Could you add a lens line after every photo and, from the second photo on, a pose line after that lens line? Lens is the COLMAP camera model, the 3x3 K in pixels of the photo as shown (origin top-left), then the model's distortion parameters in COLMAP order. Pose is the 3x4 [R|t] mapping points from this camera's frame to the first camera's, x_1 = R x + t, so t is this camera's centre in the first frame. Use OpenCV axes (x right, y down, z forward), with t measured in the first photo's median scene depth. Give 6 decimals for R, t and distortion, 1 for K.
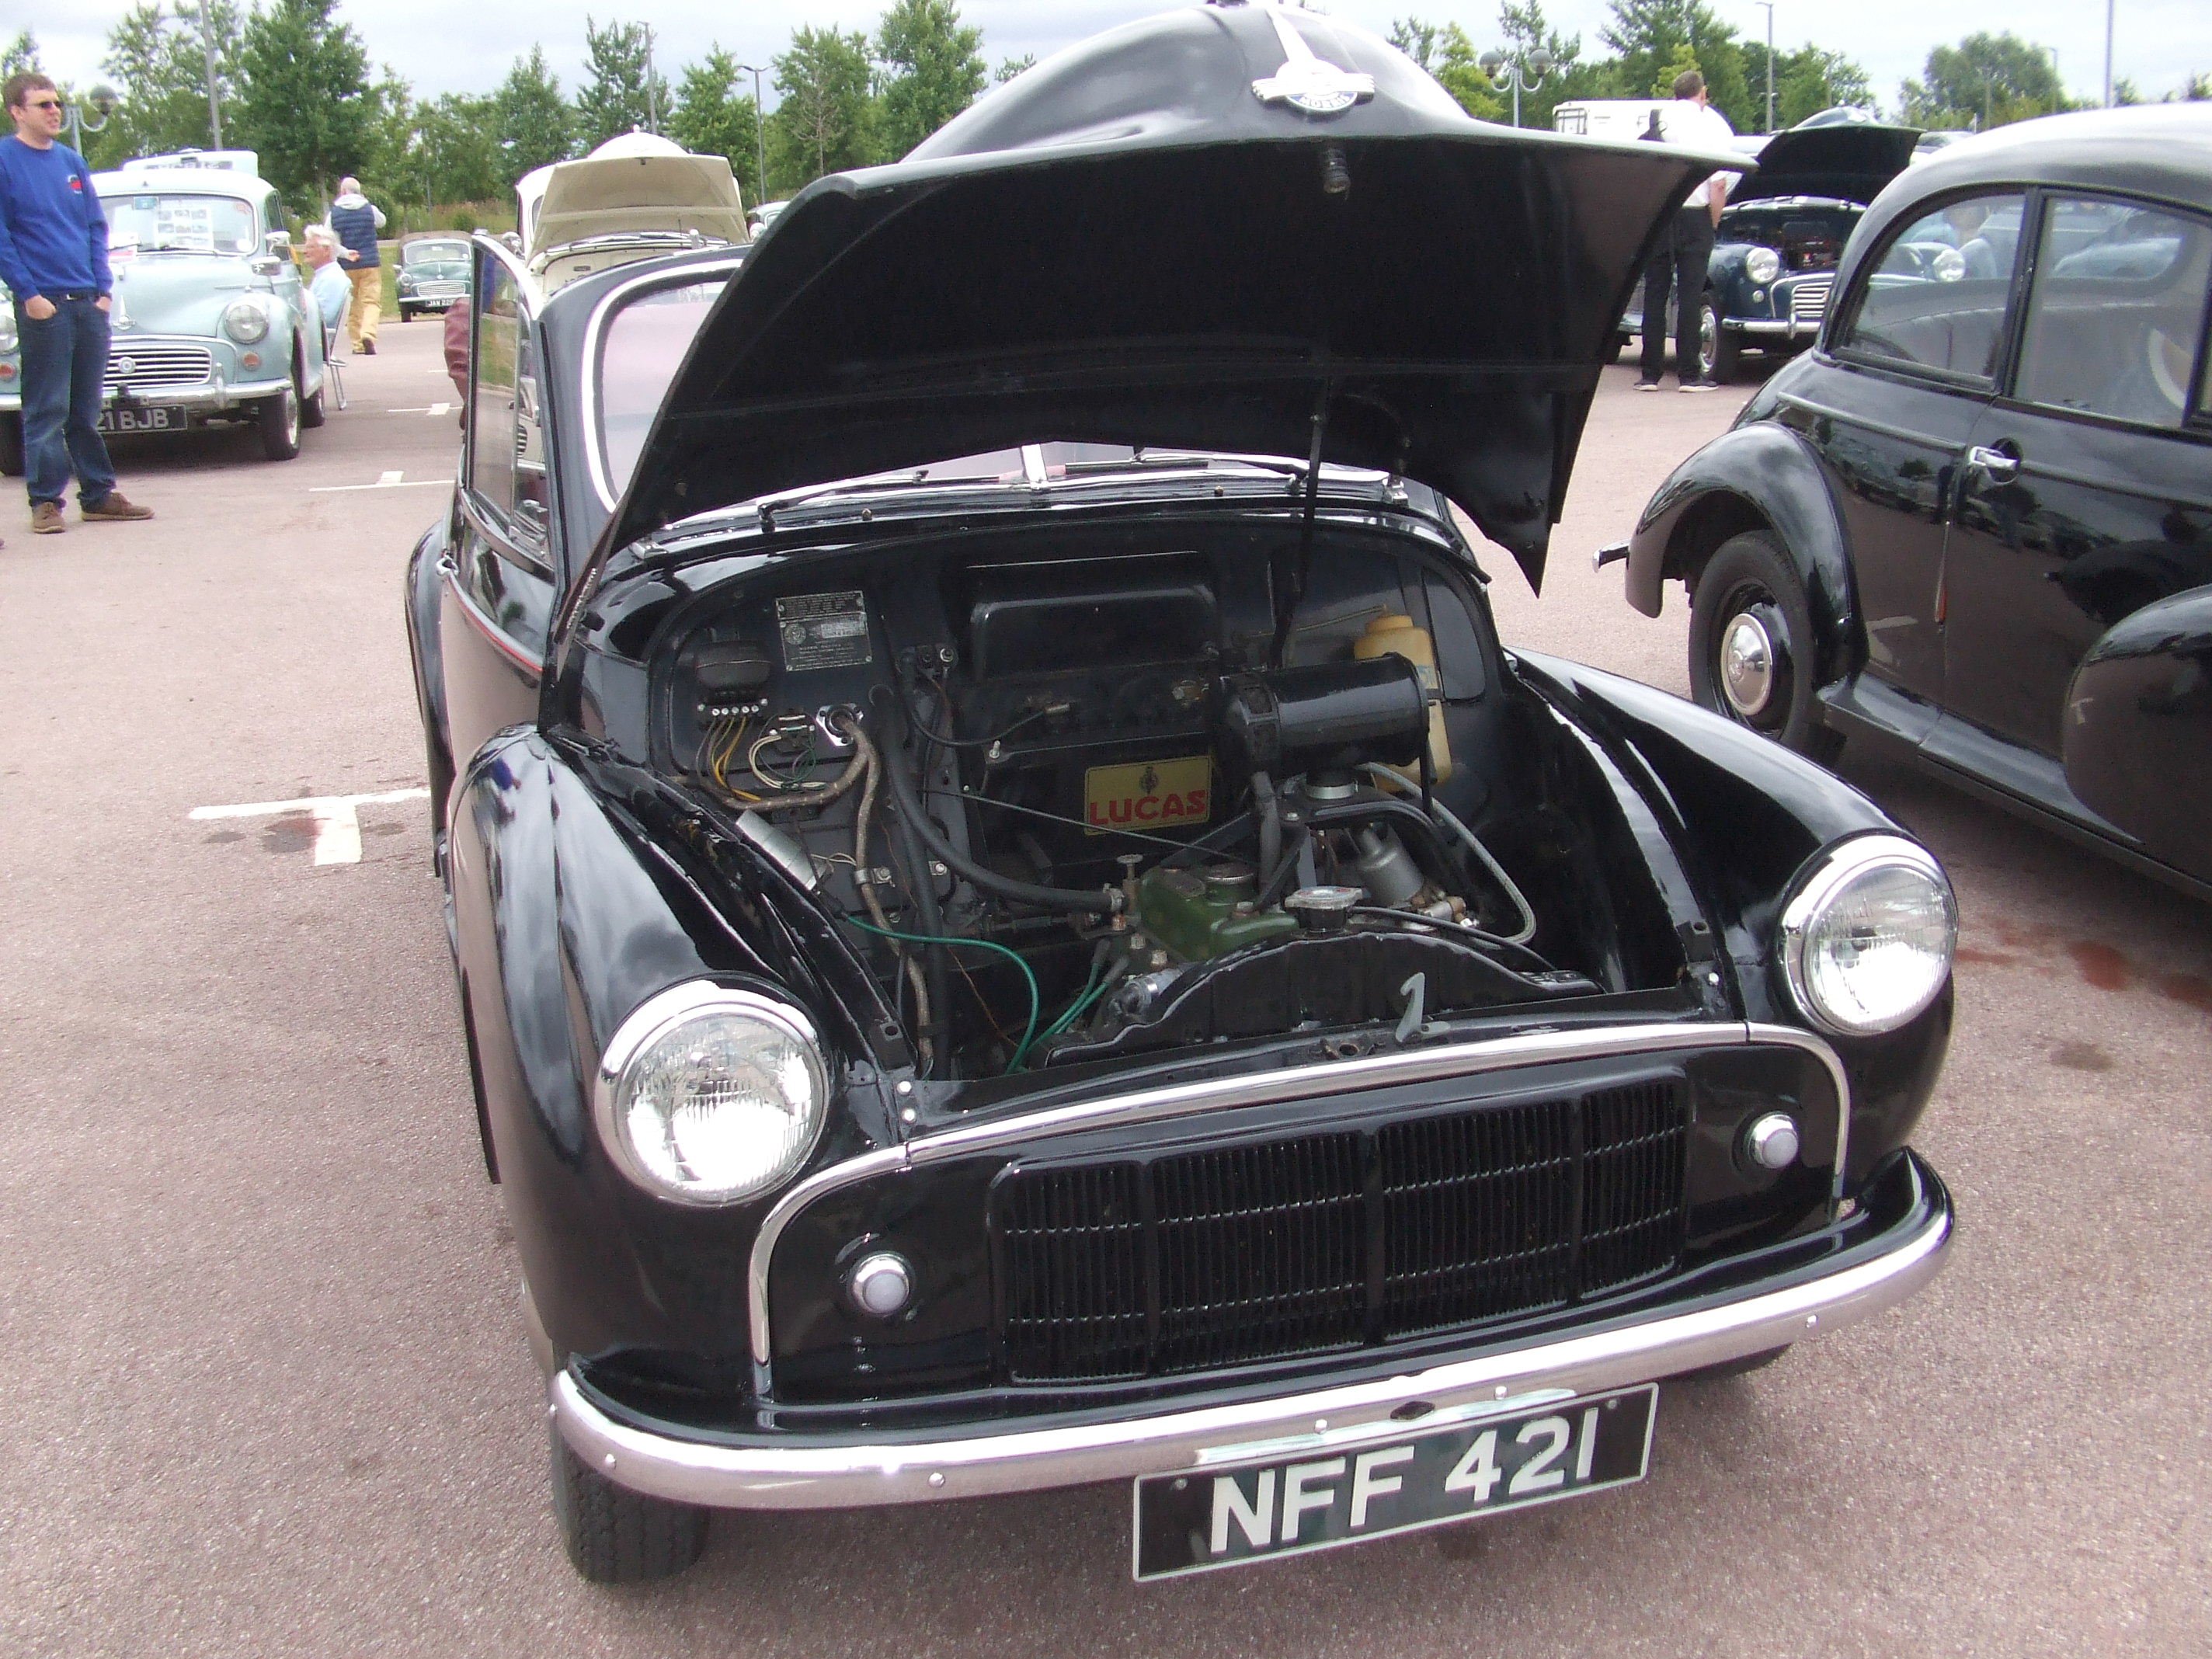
lens RADIAL K [[2582.6, 0, 1061.1], [0, 2582.6, 796.6], [0, 0, 1]] dist [-0.045142, 0.000000]
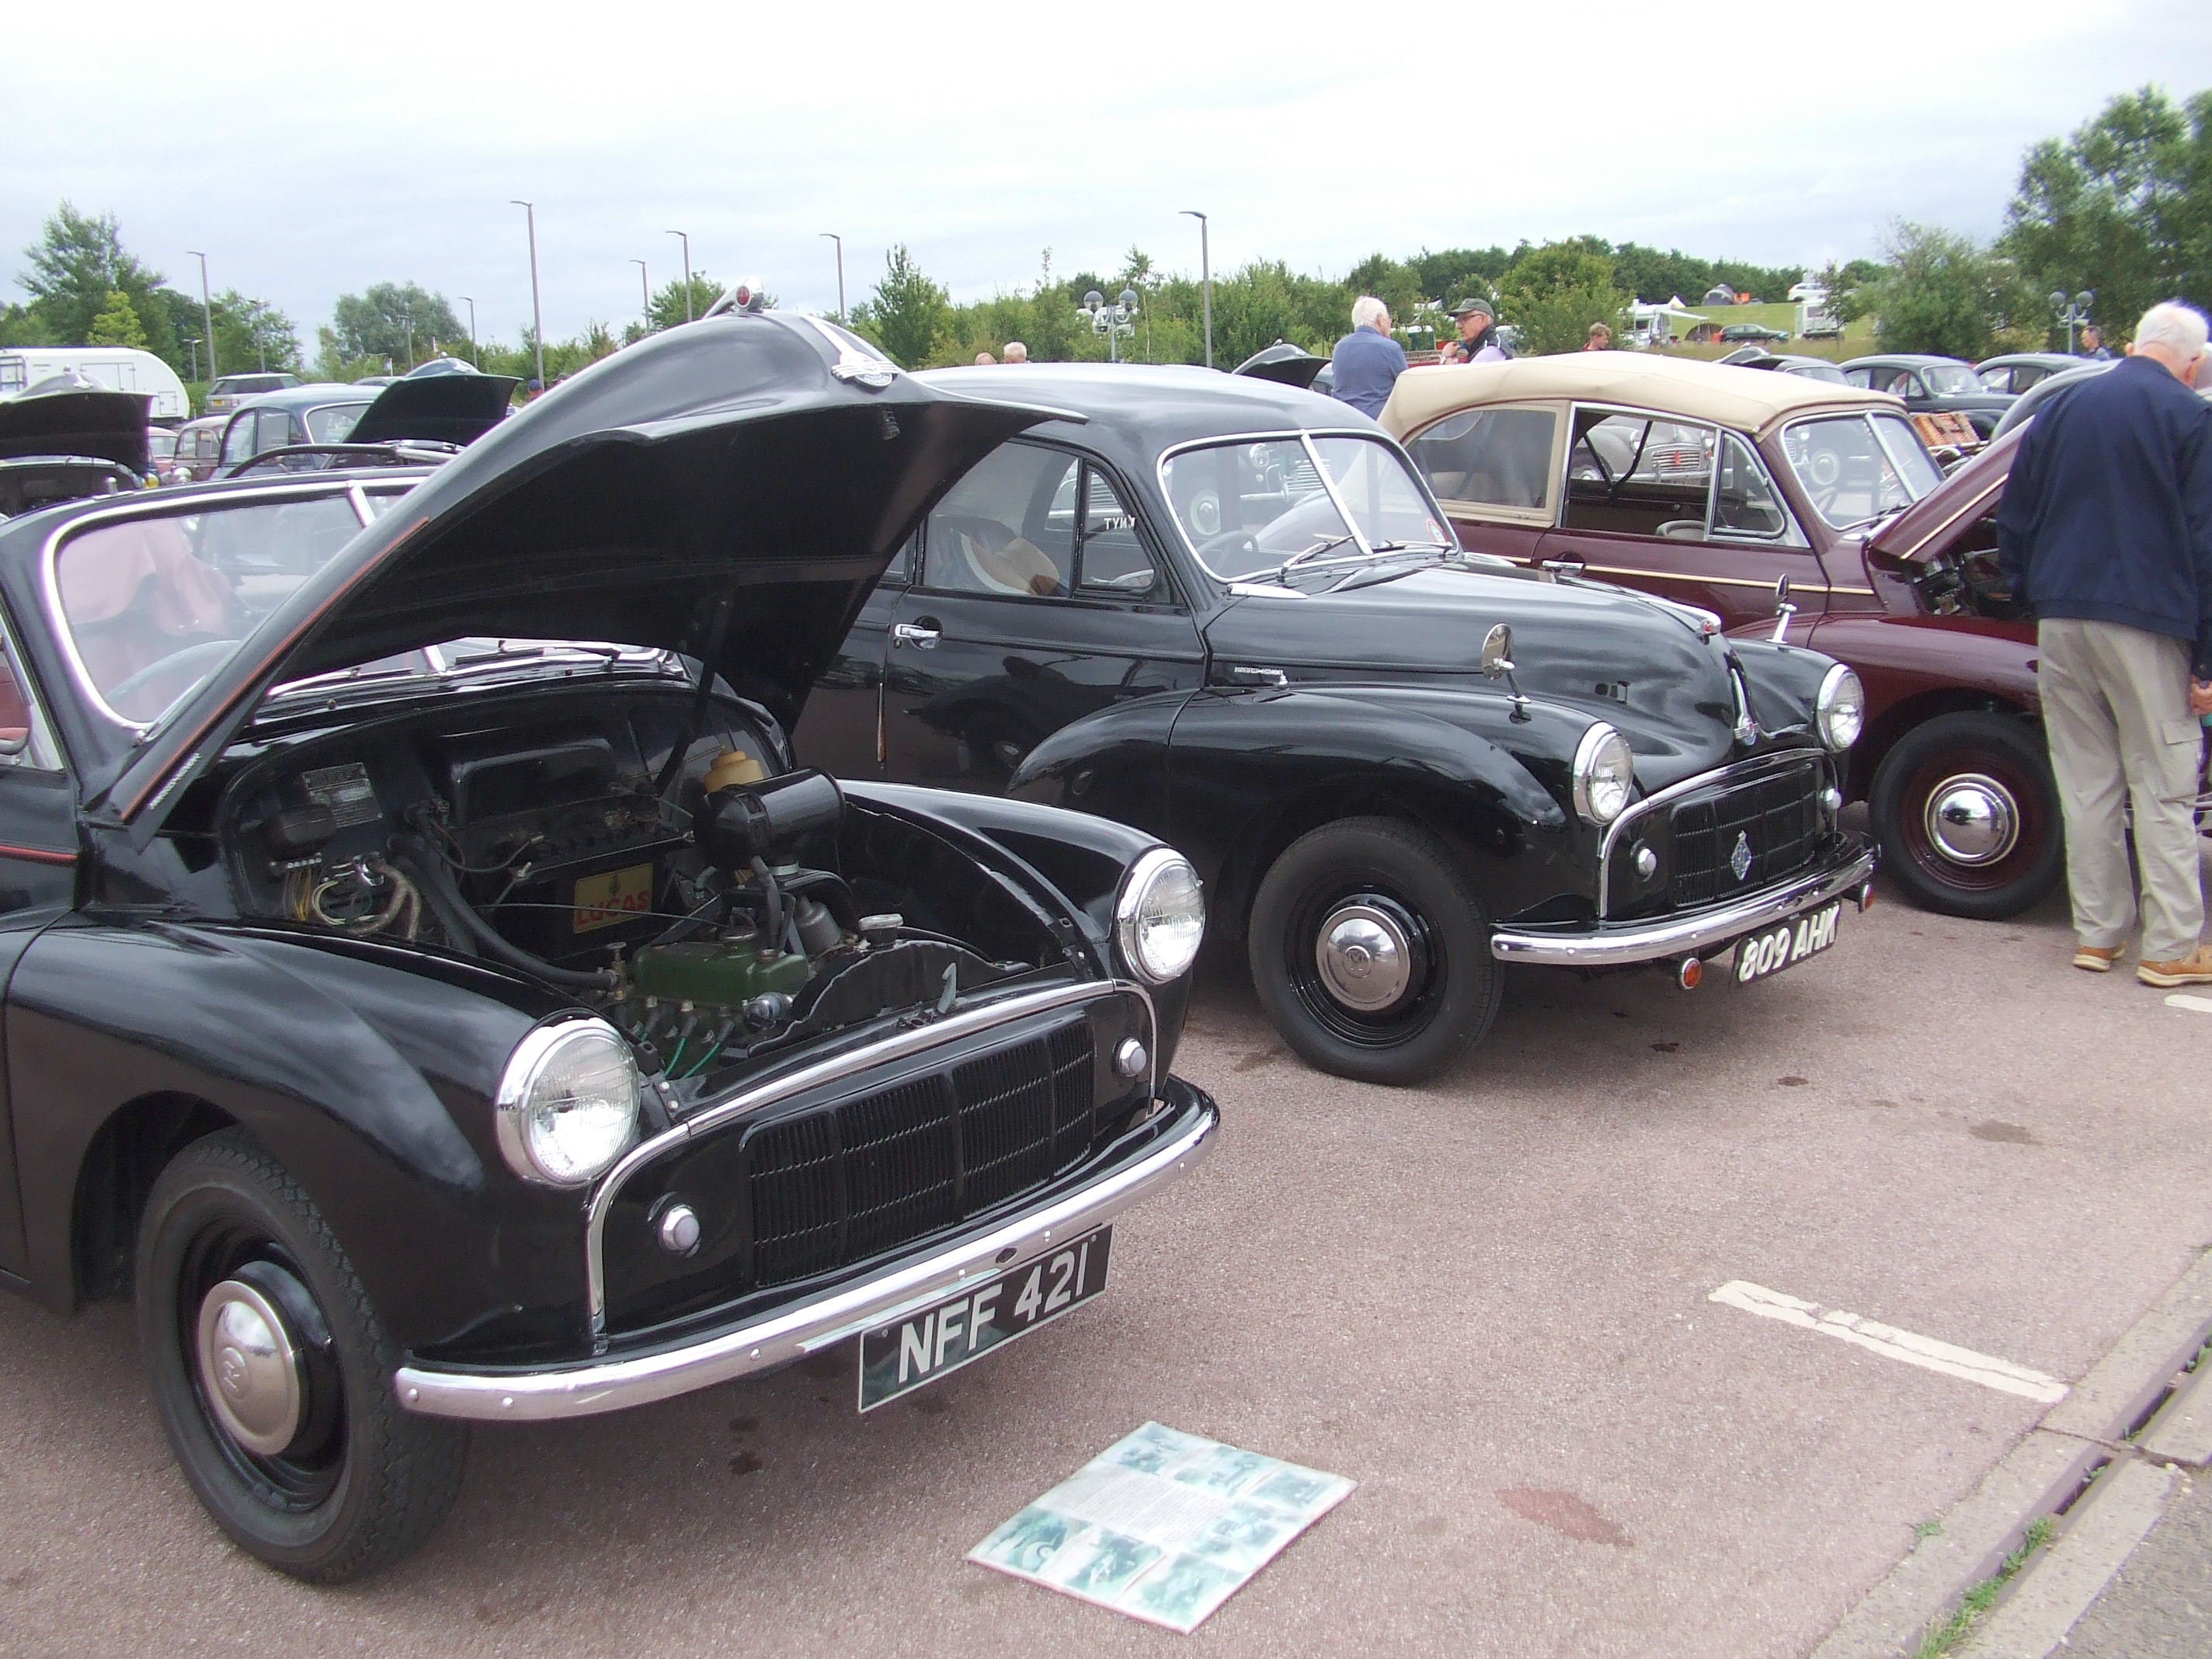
lens RADIAL K [[2582.6, 0, 1107.1], [0, 2582.6, 828.5], [0, 0, 1]] dist [-0.045142, 0.000000]
pose [[0.818782, -0.094933, 0.566201, -0.572845], [0.139470, 0.989580, -0.035767, 0.053498], [-0.556906, 0.108254, 0.823491, -0.246220]]
